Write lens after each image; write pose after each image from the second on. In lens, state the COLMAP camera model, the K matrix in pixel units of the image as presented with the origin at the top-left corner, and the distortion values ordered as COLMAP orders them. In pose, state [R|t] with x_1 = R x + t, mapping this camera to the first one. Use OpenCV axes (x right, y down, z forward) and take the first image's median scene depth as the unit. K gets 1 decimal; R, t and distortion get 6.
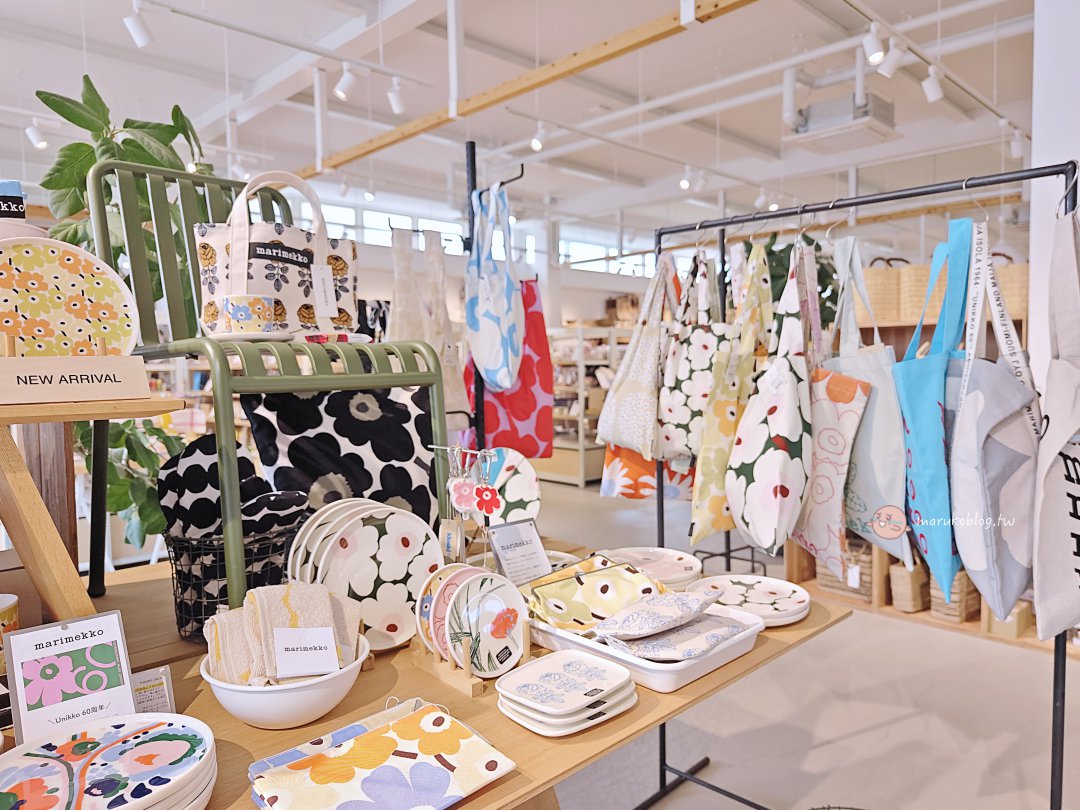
lens RADIAL K [[747.3, 0, 540.0], [0, 747.3, 405.0], [0, 0, 1]] dist [0.000588, 0.001012]
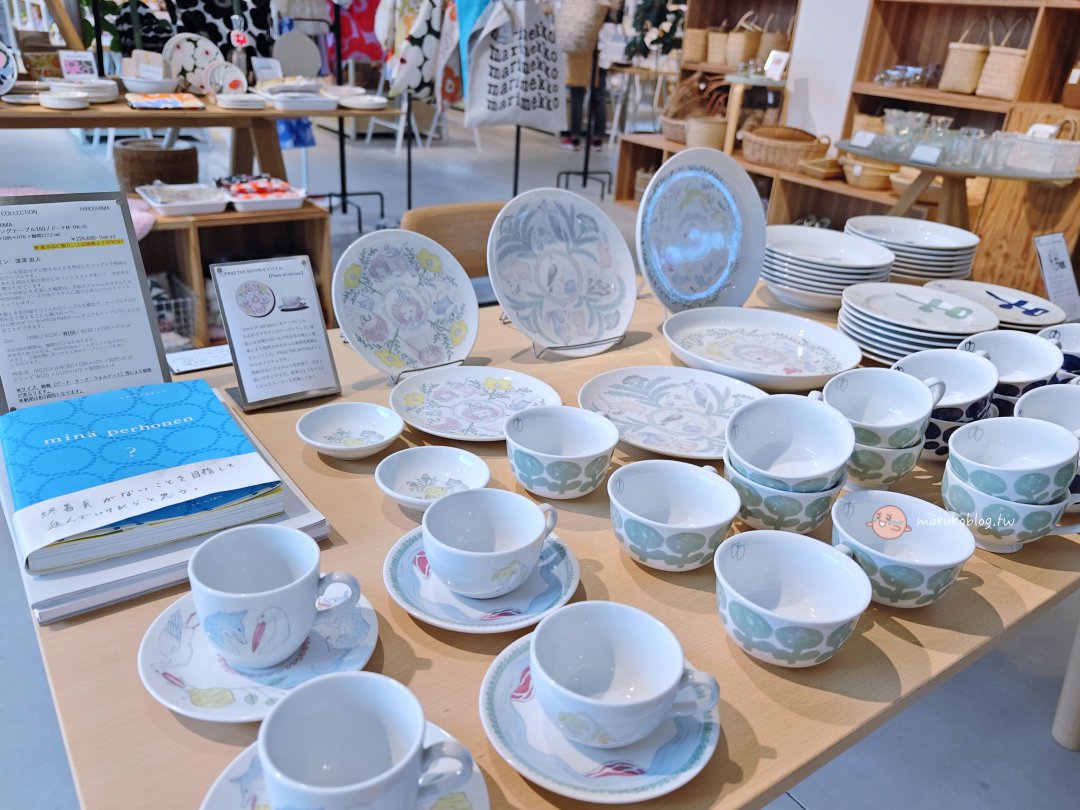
lens RADIAL K [[809.4, 0, 540.0], [0, 809.4, 405.0], [0, 0, 1]] dist [0.007935, 0.004445]
pose [[0.984083, 0.144208, -0.103854, 1.056447], [-0.094597, 0.919794, 0.380828, 0.097746], [0.150443, -0.364942, 0.918795, -1.360546]]
